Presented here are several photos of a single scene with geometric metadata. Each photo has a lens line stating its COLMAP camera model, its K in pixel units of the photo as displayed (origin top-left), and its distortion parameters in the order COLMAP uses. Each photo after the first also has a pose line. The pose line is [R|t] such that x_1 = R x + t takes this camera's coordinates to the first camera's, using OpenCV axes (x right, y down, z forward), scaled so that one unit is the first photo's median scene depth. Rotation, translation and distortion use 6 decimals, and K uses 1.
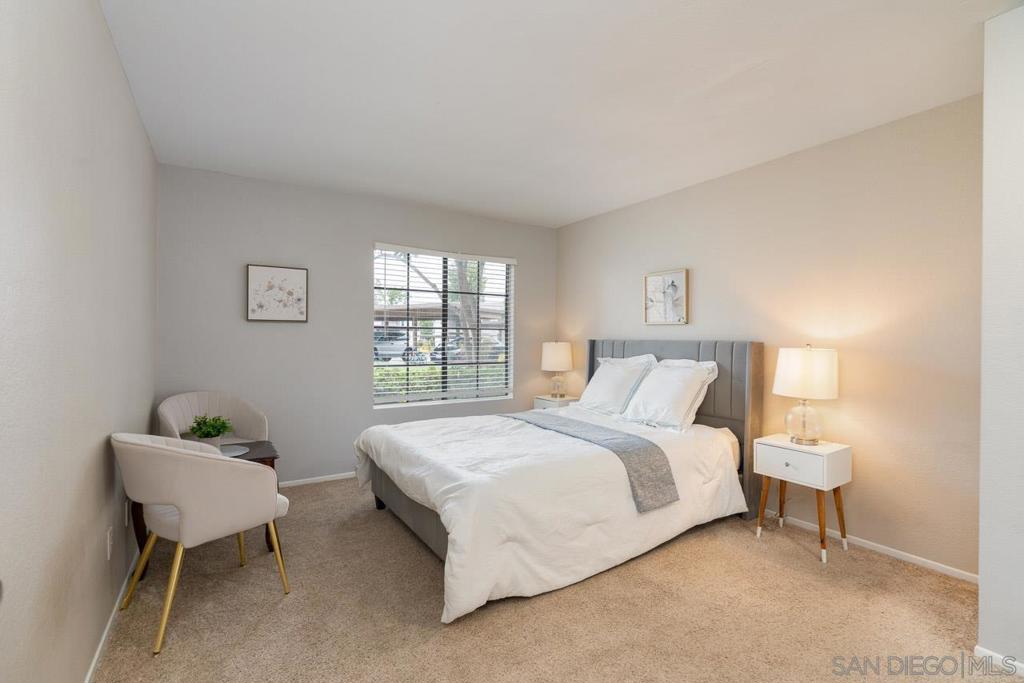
lens RADIAL K [[452.4, 0, 512.0], [0, 452.4, 341.5], [0, 0, 1]] dist [-0.002960, 0.000017]
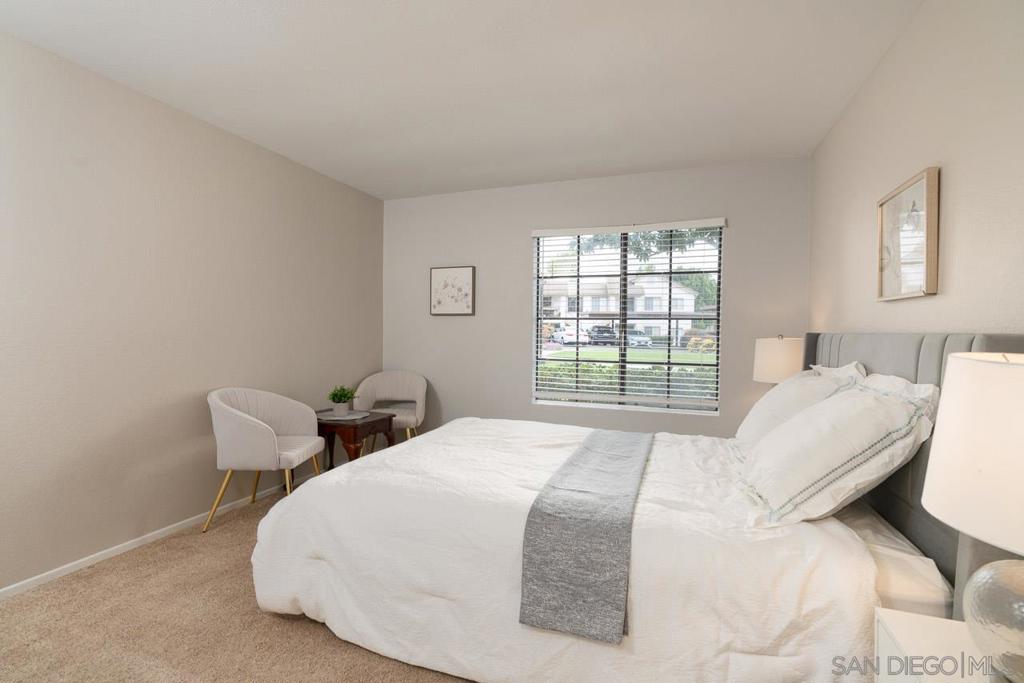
lens RADIAL K [[452.4, 0, 512.0], [0, 452.4, 341.5], [0, 0, 1]] dist [-0.002960, 0.000017]
pose [[0.603352, 0.019220, -0.797243, 0.474799], [-0.014136, 0.999810, 0.013405, 0.005423], [0.797350, 0.003182, 0.603509, 0.412024]]
